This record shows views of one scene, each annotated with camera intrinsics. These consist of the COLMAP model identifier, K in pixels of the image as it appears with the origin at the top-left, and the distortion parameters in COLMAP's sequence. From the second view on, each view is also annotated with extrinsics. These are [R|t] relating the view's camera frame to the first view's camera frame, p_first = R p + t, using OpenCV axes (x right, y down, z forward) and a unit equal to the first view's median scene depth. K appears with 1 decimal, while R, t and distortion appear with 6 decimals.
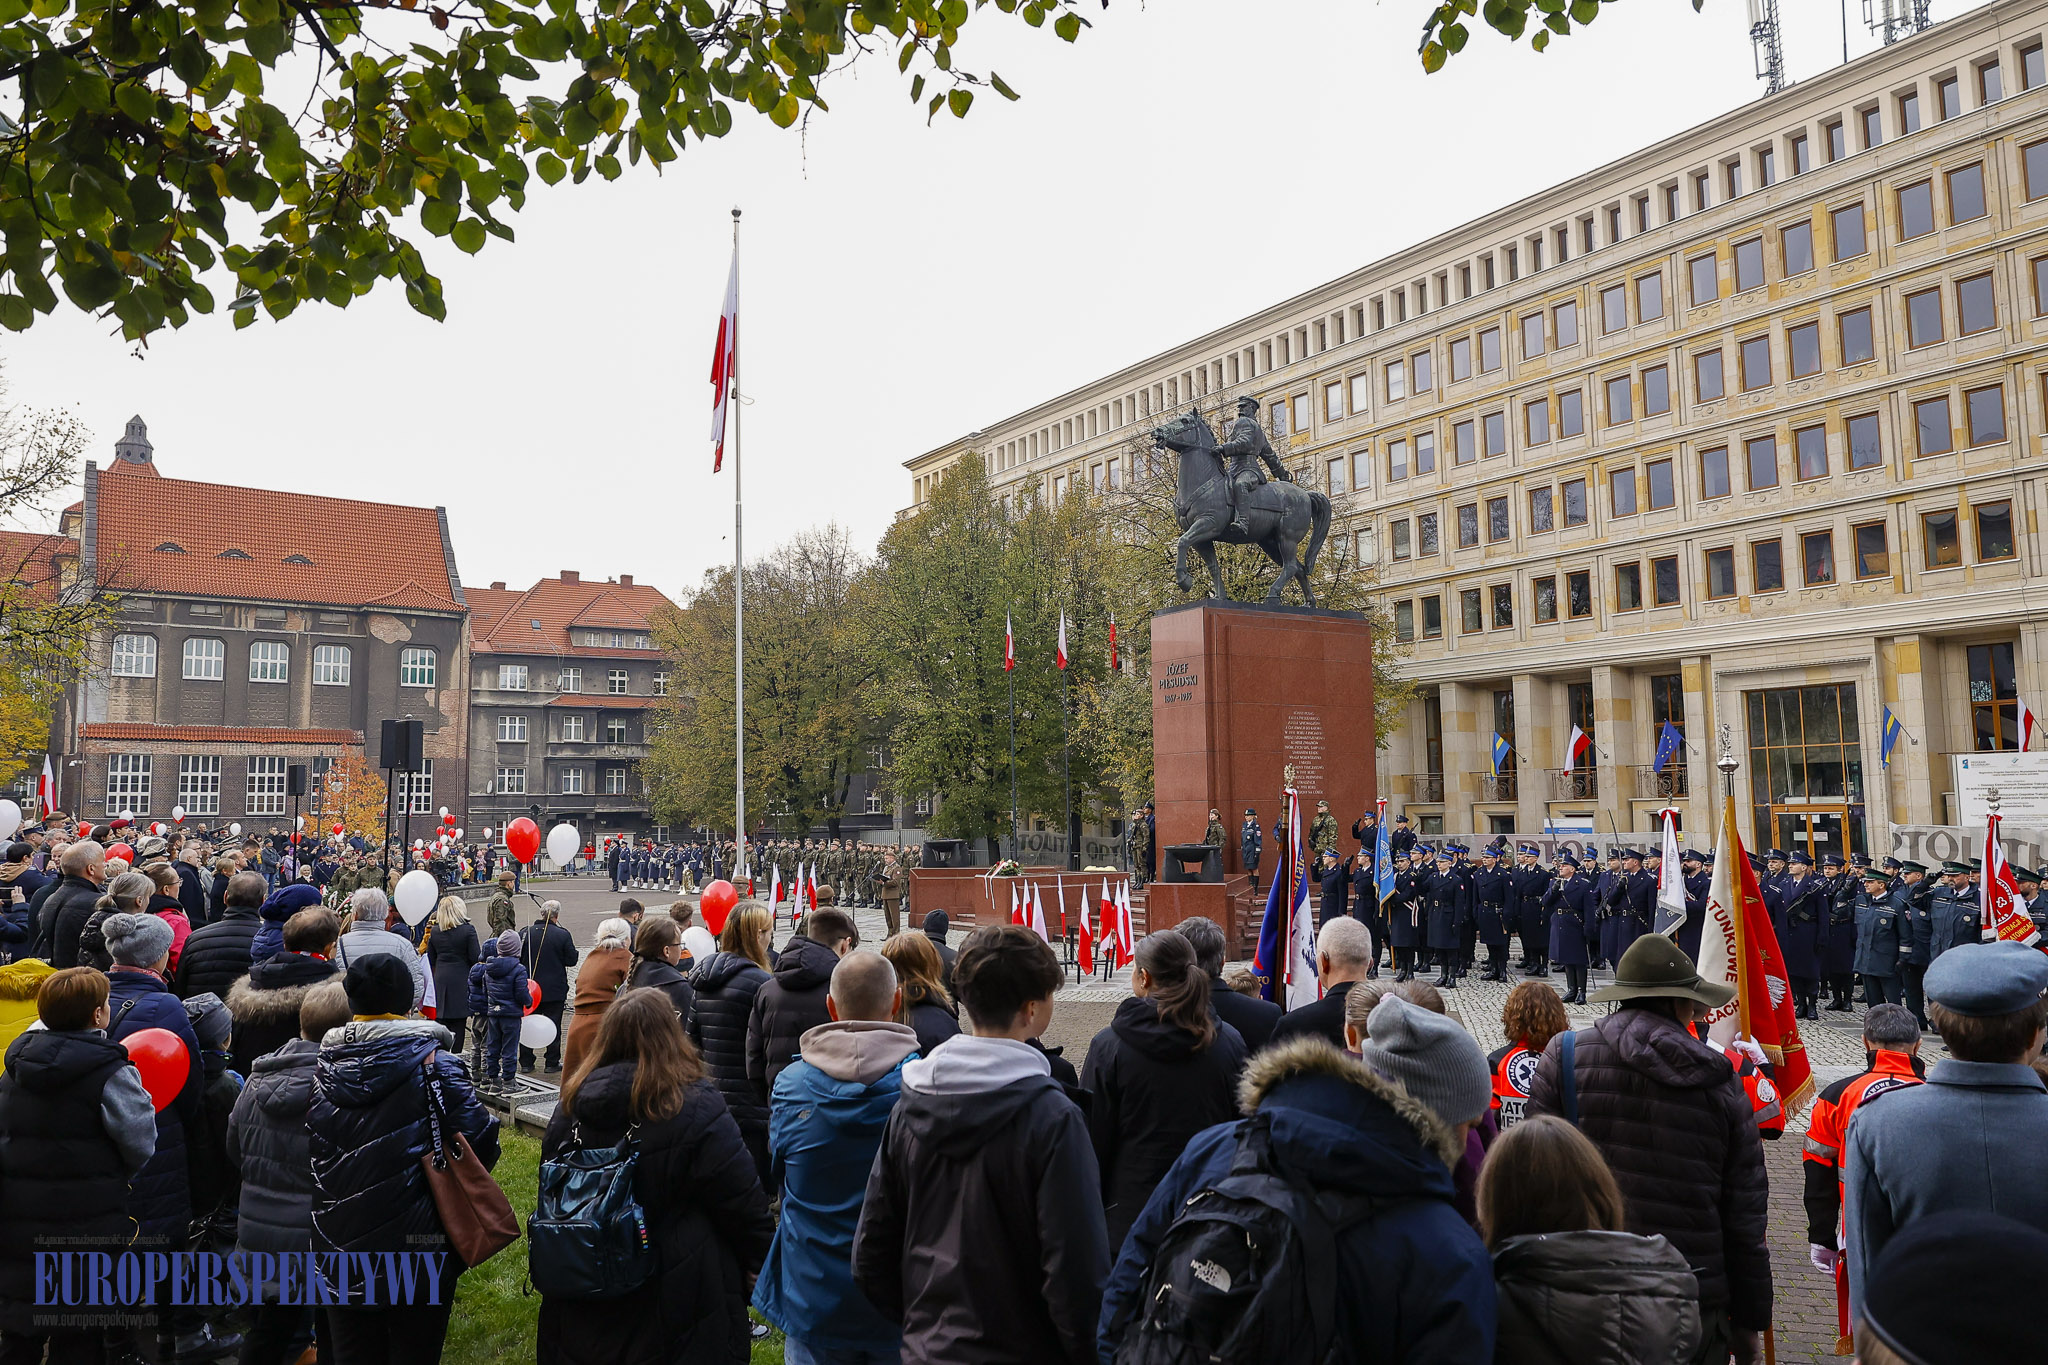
lens RADIAL K [[1442.8, 0, 983.9], [0, 1442.8, 662.2], [0, 0, 1]] dist [0.031785, 0.008519]
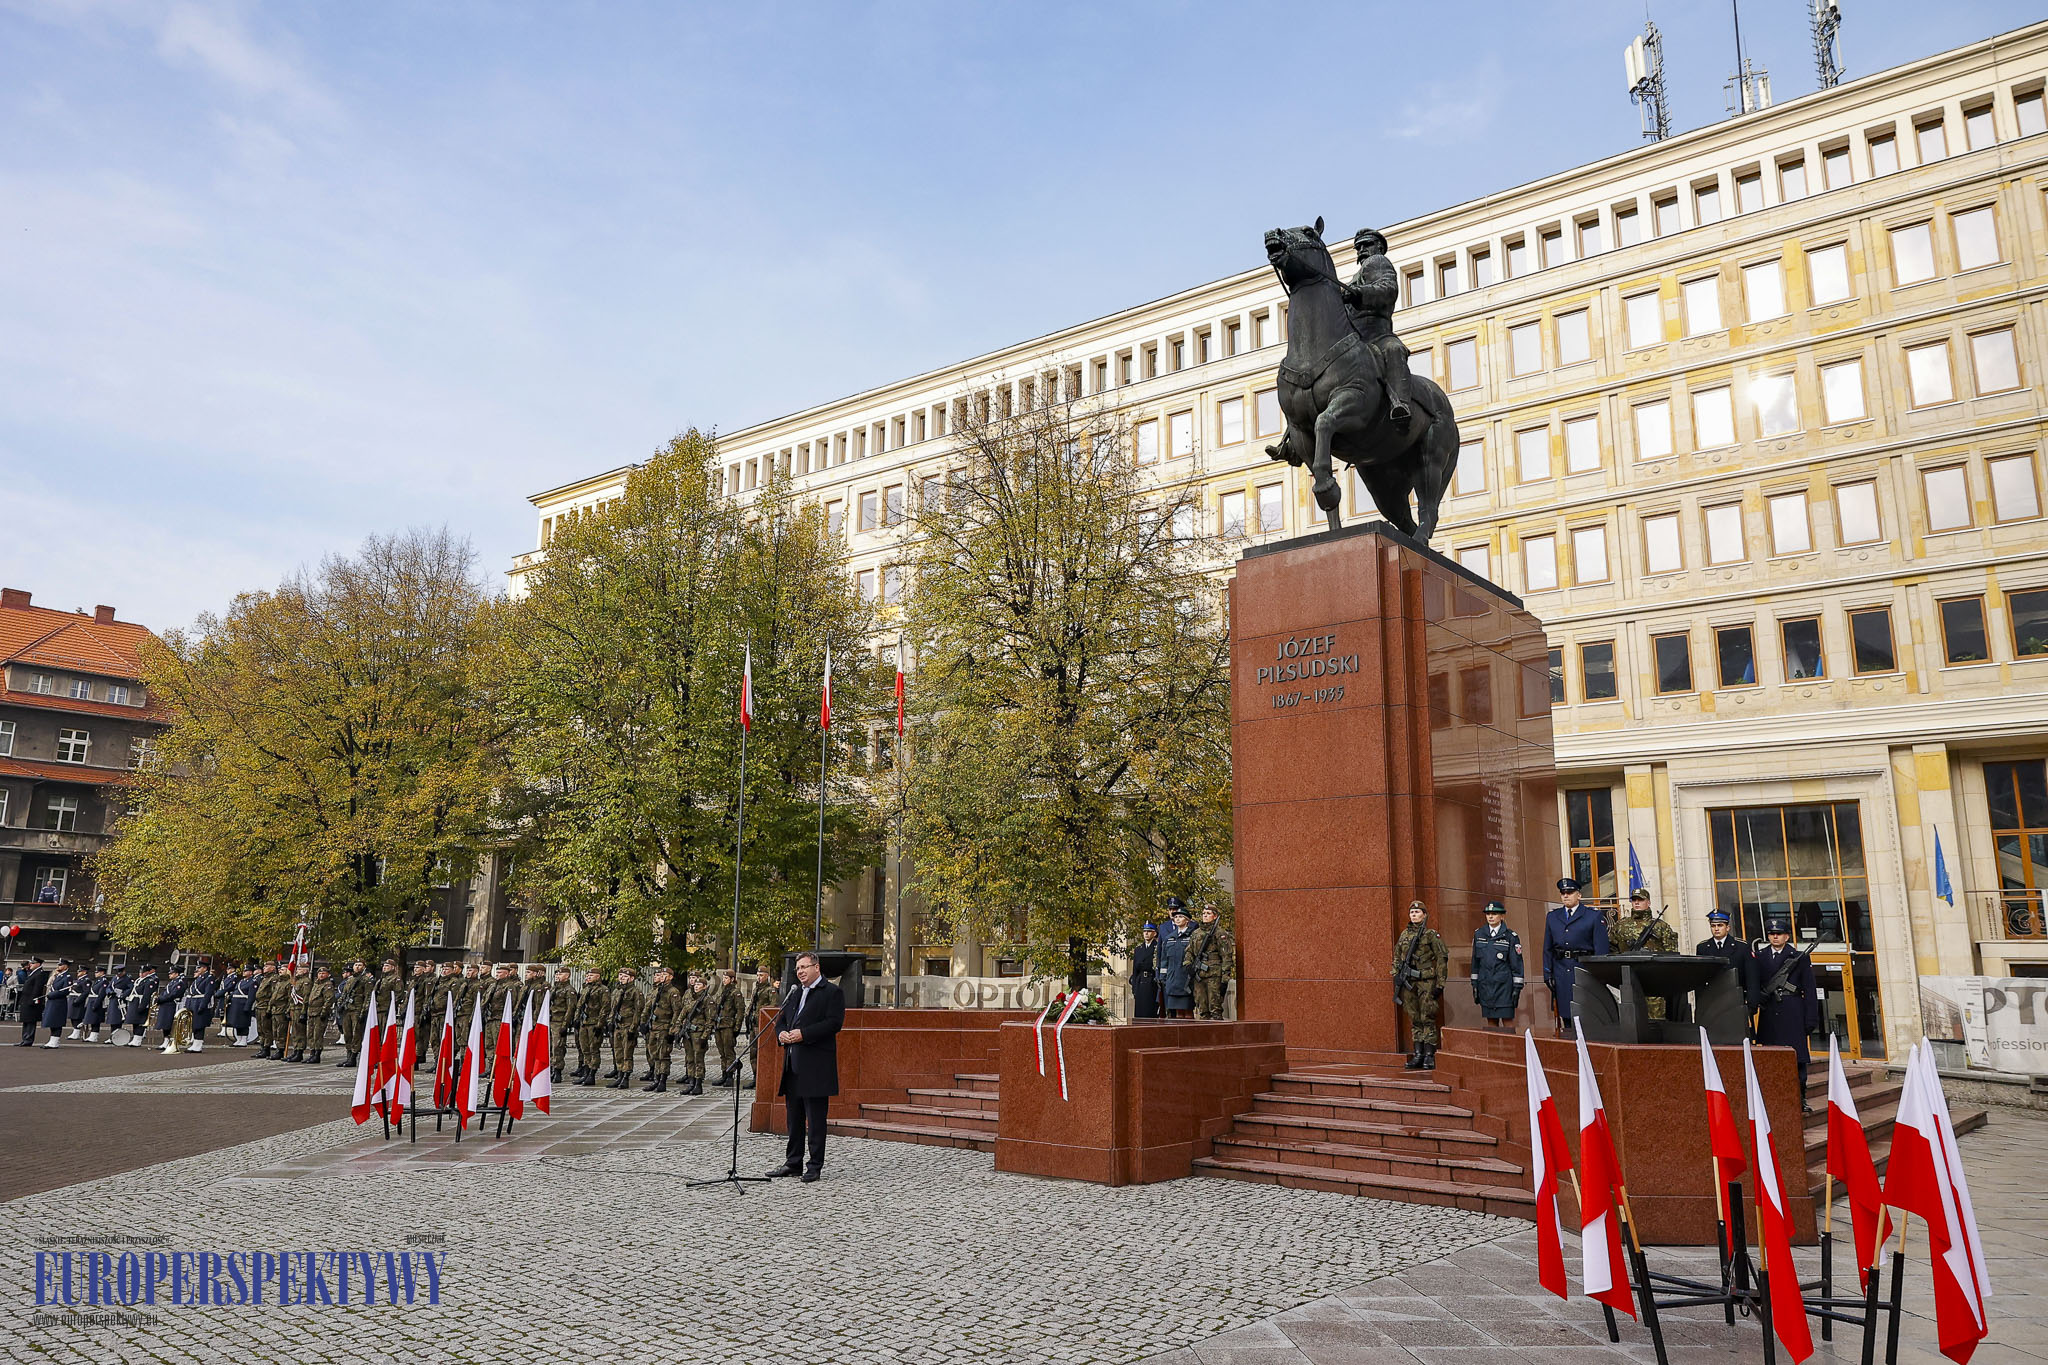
lens RADIAL K [[1462.7, 0, 1008.9], [0, 1462.7, 669.6], [0, 0, 1]] dist [0.008612, -0.010650]
pose [[0.944593, 0.100904, 0.312351, -0.095095], [-0.067031, 0.990823, -0.117371, 0.061067], [-0.321327, 0.089931, 0.942688, 0.339339]]
